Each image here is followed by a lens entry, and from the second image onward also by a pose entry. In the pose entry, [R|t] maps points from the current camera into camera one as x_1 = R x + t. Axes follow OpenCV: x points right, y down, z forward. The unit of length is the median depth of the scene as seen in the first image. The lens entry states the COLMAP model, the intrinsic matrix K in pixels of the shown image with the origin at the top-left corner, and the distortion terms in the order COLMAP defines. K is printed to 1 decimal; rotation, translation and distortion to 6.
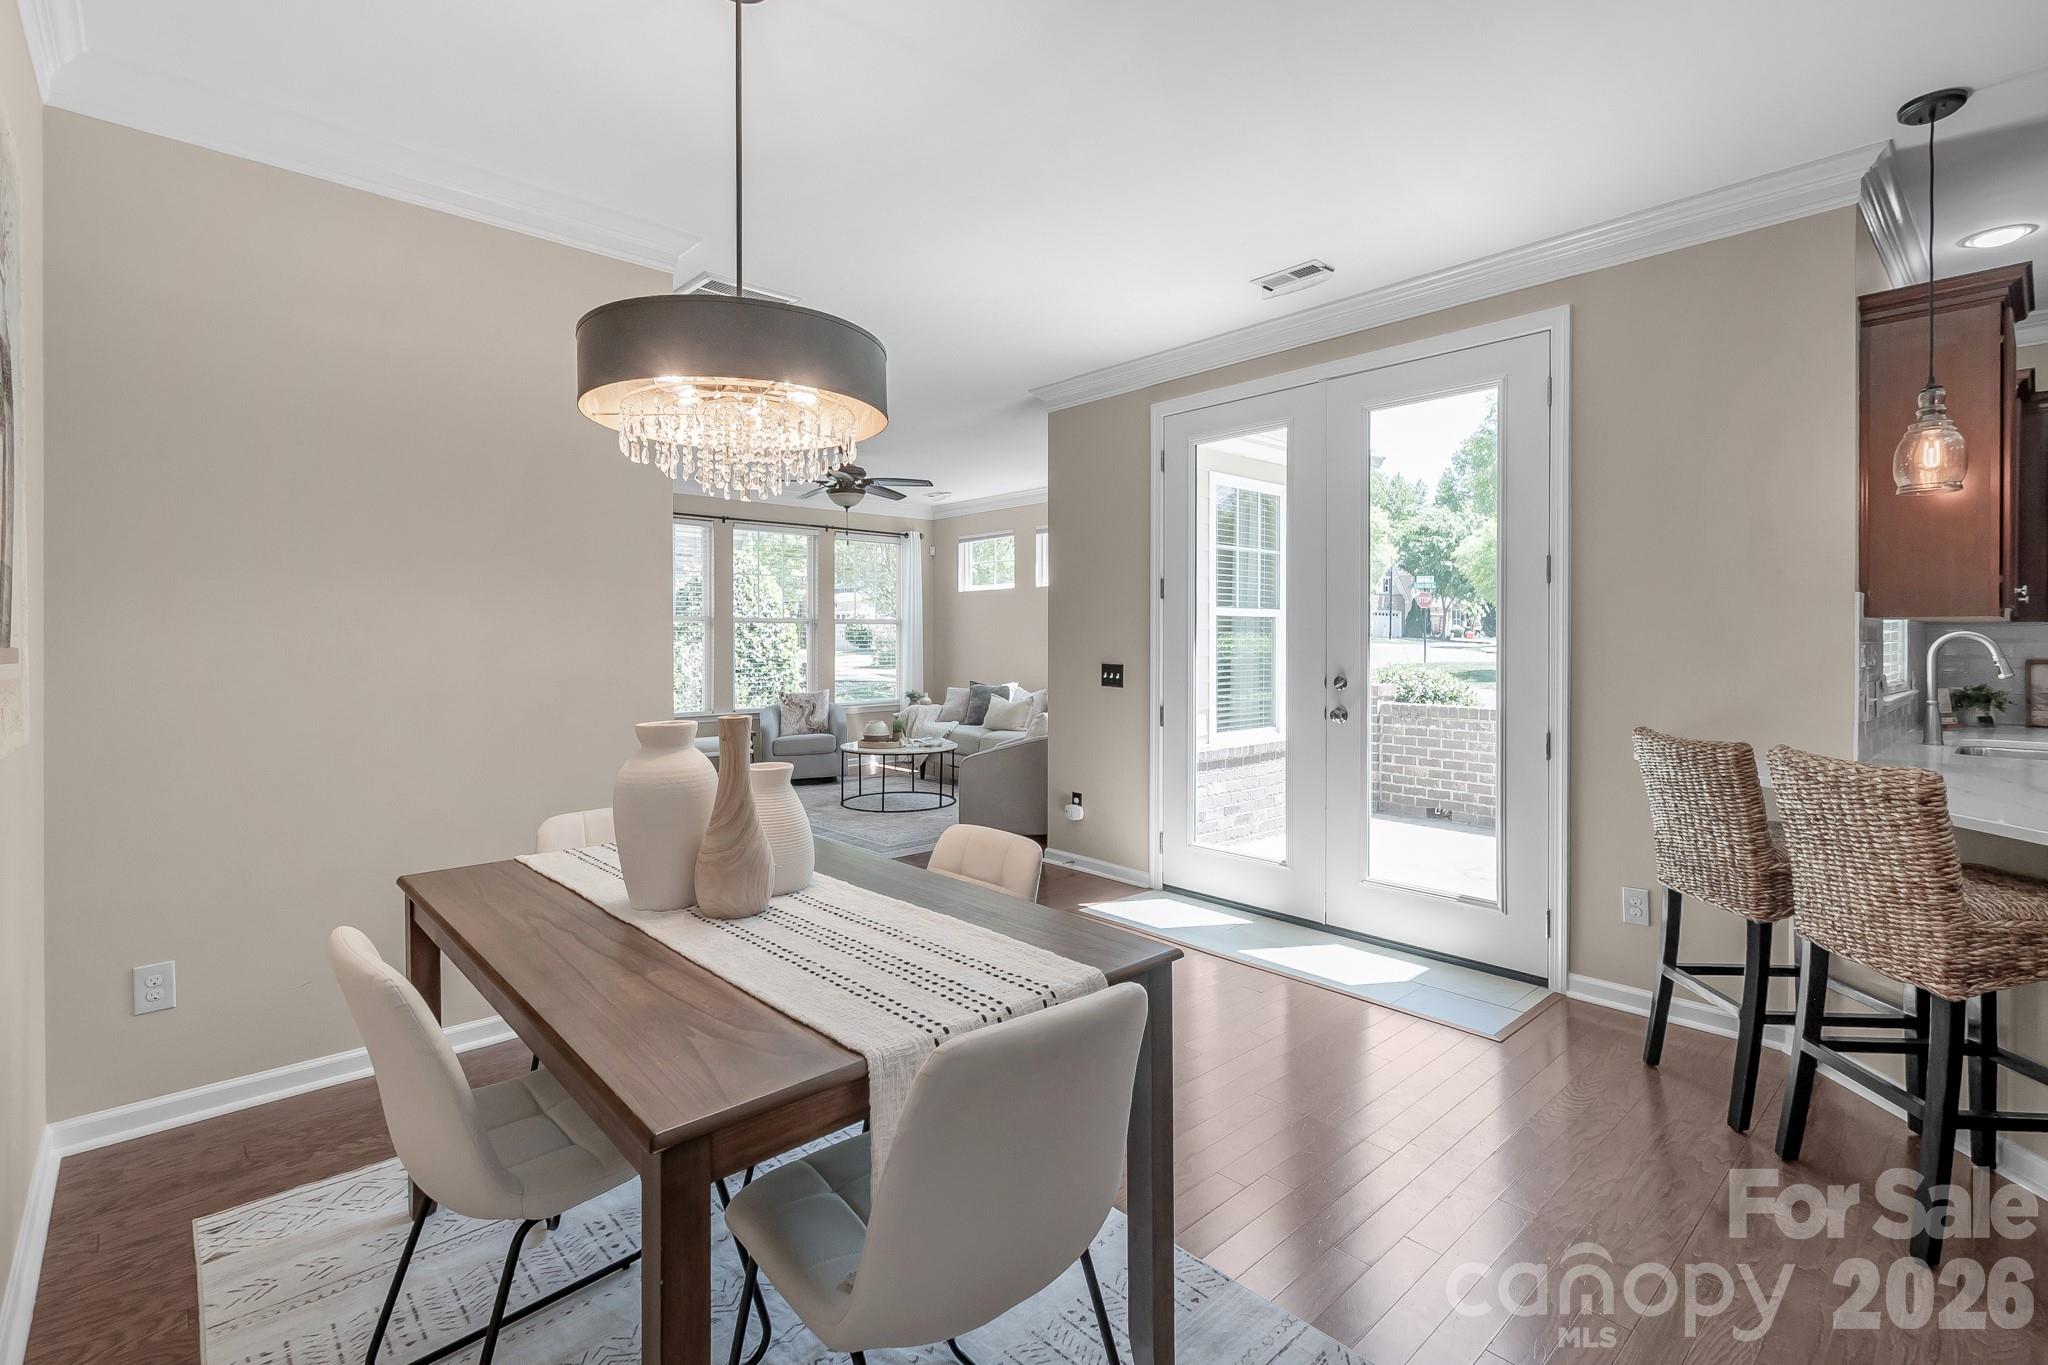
lens RADIAL K [[939.1, 0, 1028.2], [0, 939.1, 635.6], [0, 0, 1]] dist [-0.014792, -0.000018]
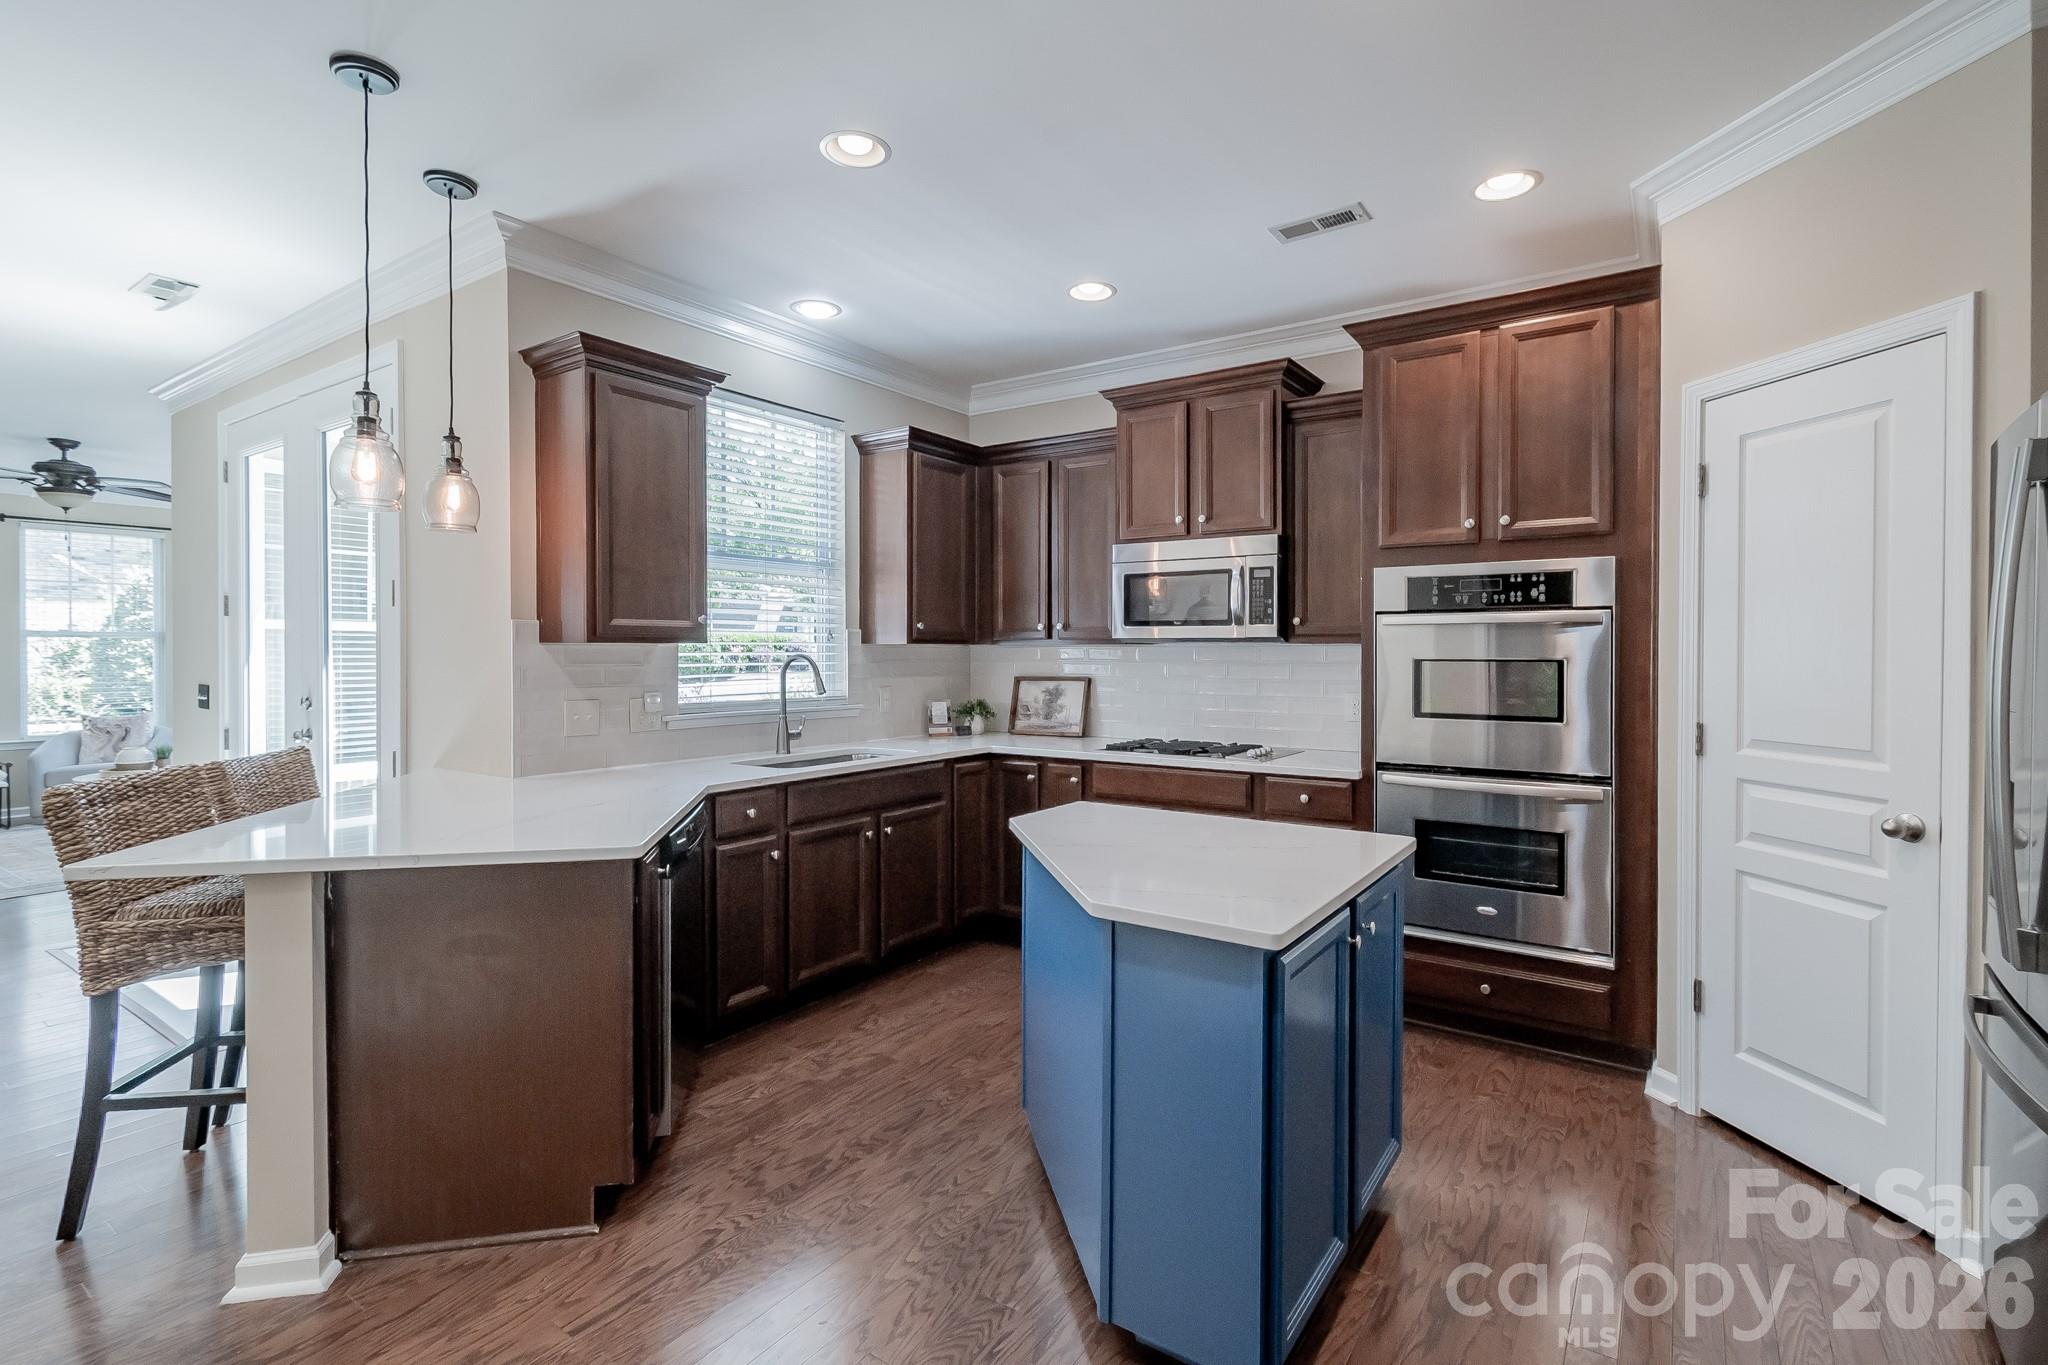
lens RADIAL K [[948.6, 0, 1045.4], [0, 948.6, 656.6], [0, 0, 1]] dist [0.000021, -0.001459]
pose [[0.971246, 0.000246, 0.238080, 0.400883], [-0.002258, 0.999964, 0.008176, -0.004765], [-0.238069, -0.008479, 0.971211, -0.076246]]
